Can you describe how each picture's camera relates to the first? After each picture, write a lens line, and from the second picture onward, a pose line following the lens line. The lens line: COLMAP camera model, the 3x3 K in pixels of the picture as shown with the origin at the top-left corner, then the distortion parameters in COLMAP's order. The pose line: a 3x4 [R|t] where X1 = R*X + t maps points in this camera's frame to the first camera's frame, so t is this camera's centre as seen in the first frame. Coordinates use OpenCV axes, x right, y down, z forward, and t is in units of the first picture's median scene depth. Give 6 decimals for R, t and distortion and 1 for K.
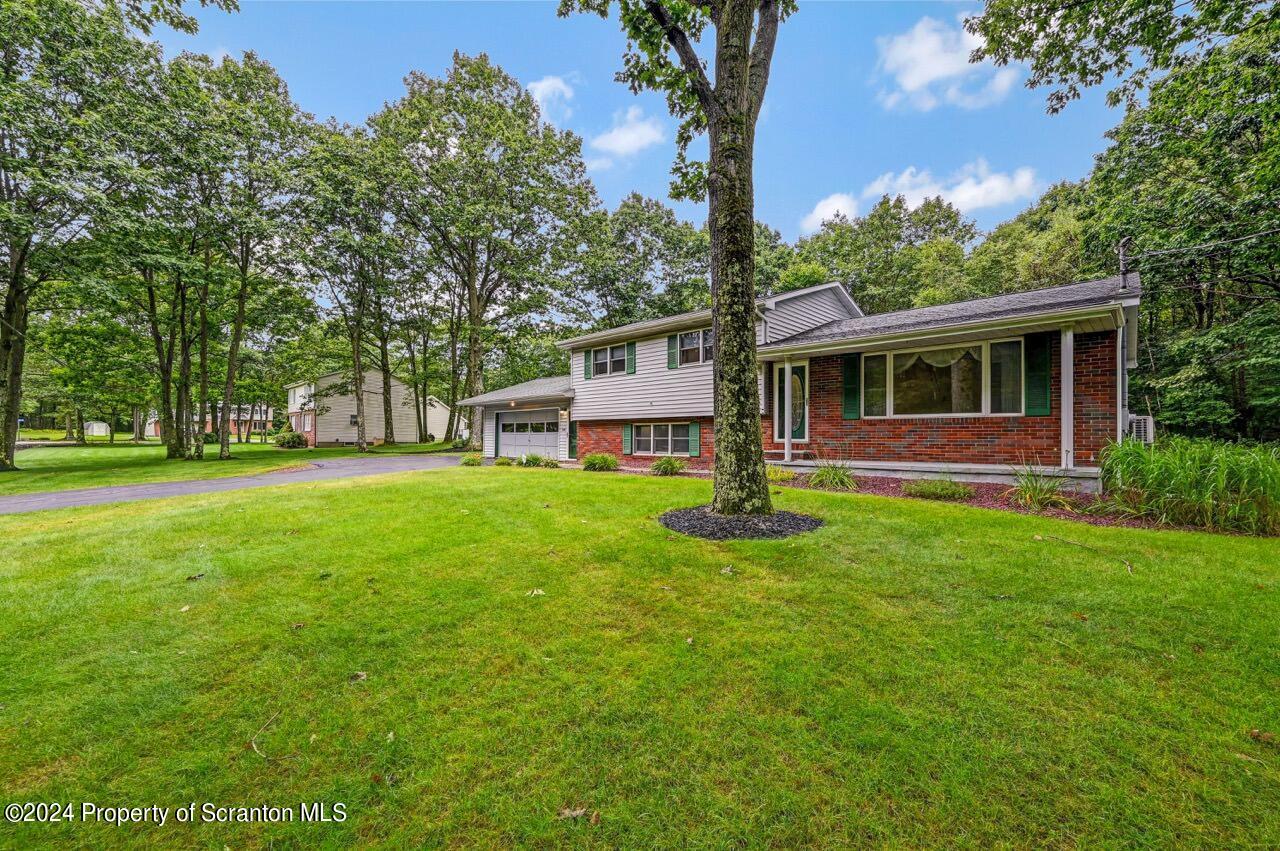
lens RADIAL K [[510.1, 0, 642.6], [0, 510.1, 431.6], [0, 0, 1]] dist [0.000380, 0.000313]
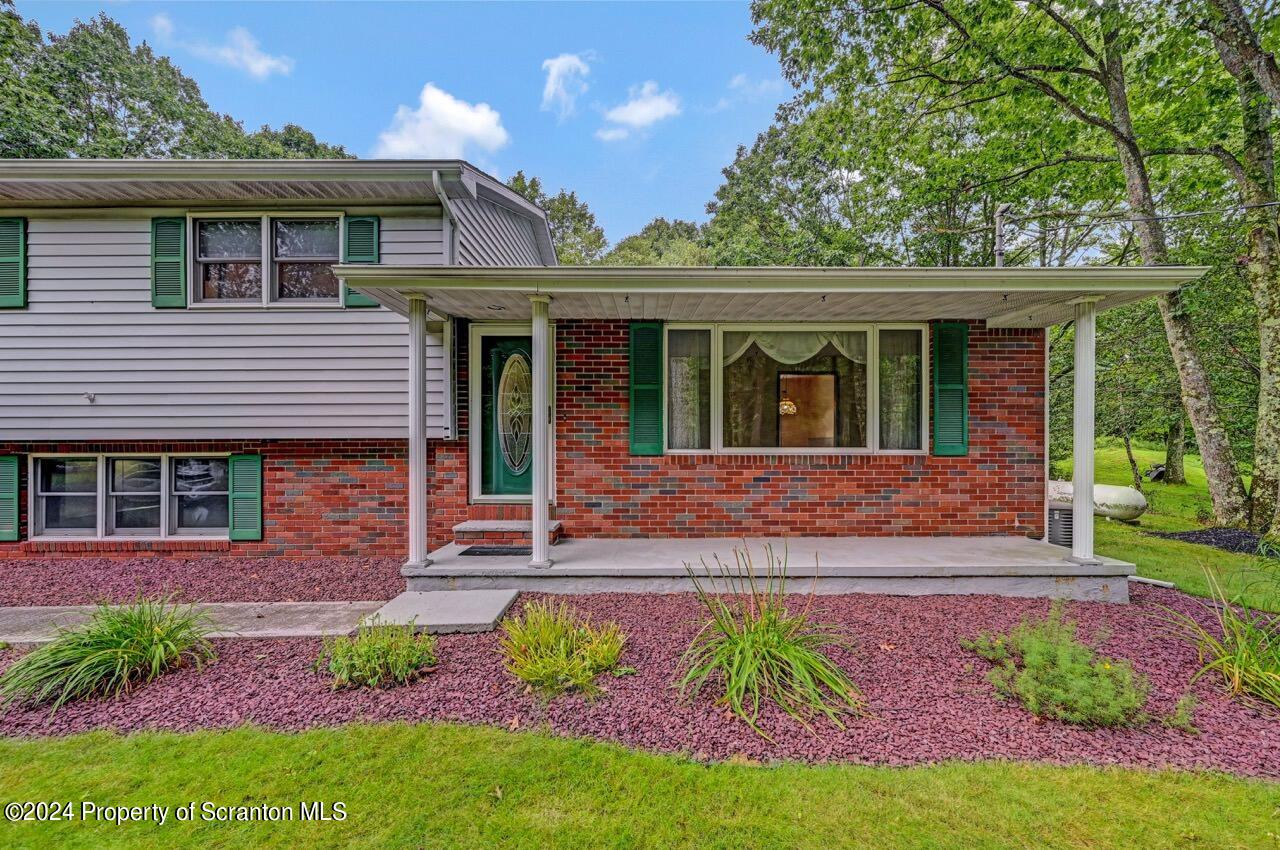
lens RADIAL K [[517.9, 0, 641.4], [0, 517.9, 445.2], [0, 0, 1]] dist [-0.001212, -0.000095]
pose [[0.727340, -0.006416, 0.686248, 0.053806], [-0.004073, 0.999898, 0.013665, -0.033793], [-0.686266, -0.012734, 0.727240, 0.541526]]
